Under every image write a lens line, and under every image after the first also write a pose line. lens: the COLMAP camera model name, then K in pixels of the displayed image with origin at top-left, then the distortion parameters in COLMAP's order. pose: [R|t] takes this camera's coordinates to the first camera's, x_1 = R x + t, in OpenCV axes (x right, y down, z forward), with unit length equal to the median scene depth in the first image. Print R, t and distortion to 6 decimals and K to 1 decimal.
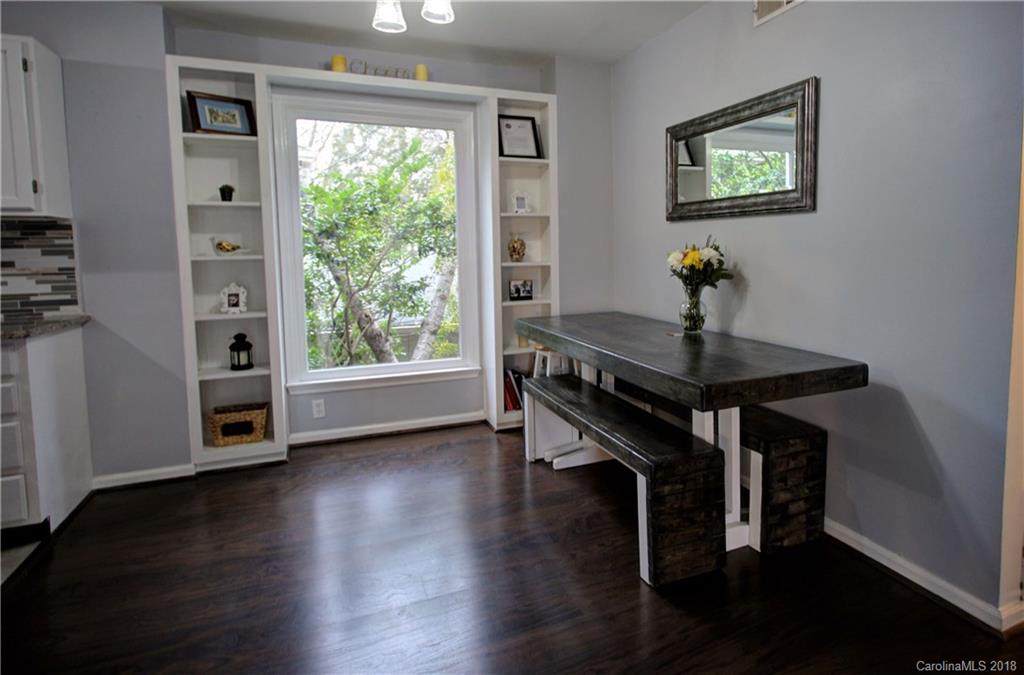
lens RADIAL K [[575.0, 0, 577.7], [0, 575.0, 294.5], [0, 0, 1]] dist [-0.007096, 0.002645]
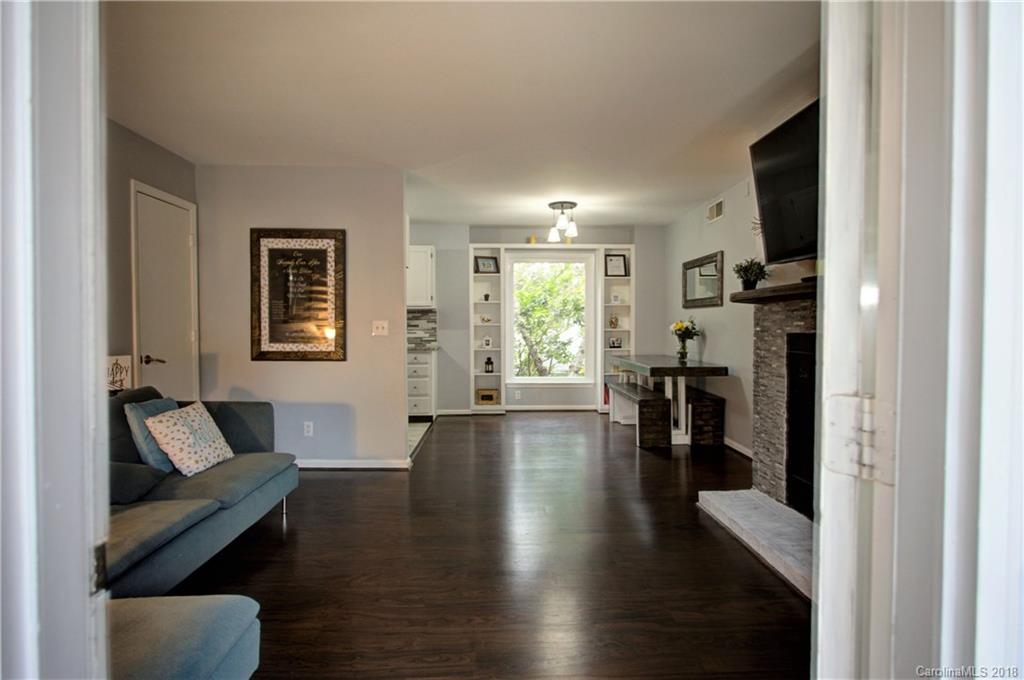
lens RADIAL K [[525.5, 0, 522.3], [0, 525.5, 340.0], [0, 0, 1]] dist [-0.003241, -0.000578]
pose [[0.929332, 0.018770, -0.368767, 0.352904], [-0.036915, 0.998426, -0.042212, 0.091791], [0.367394, 0.052842, 0.928563, -1.027333]]
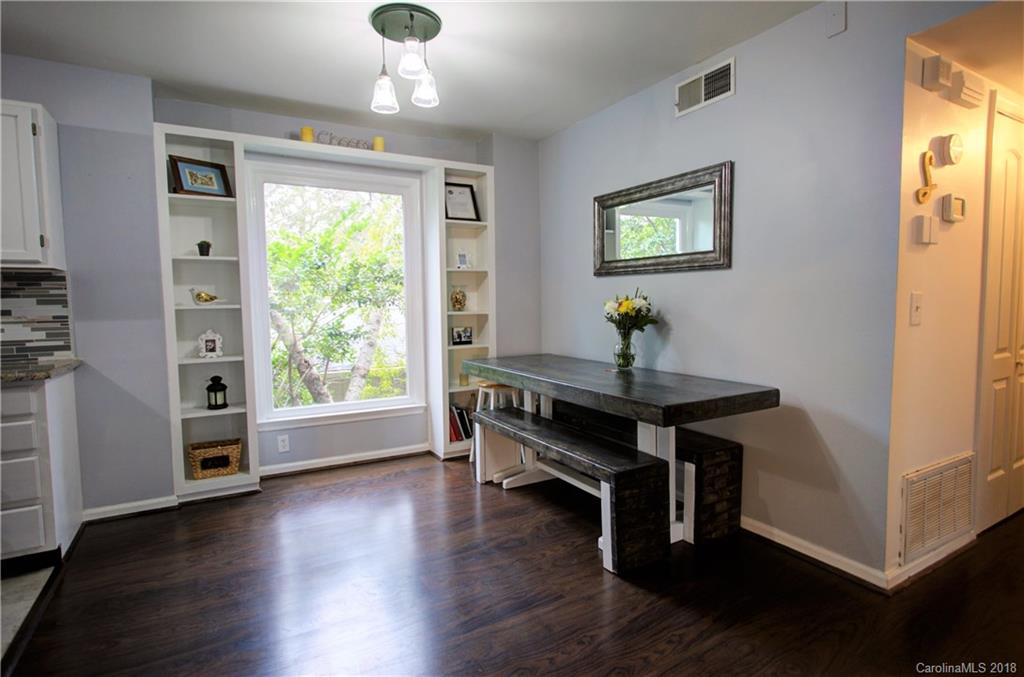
lens RADIAL K [[525.5, 0, 515.7], [0, 525.5, 339.1], [0, 0, 1]] dist [-0.003241, -0.000578]
pose [[0.994939, -0.006885, 0.100245, -0.129837], [0.007724, 0.999938, -0.007988, 0.010708], [-0.100184, 0.008721, 0.994931, -0.066079]]
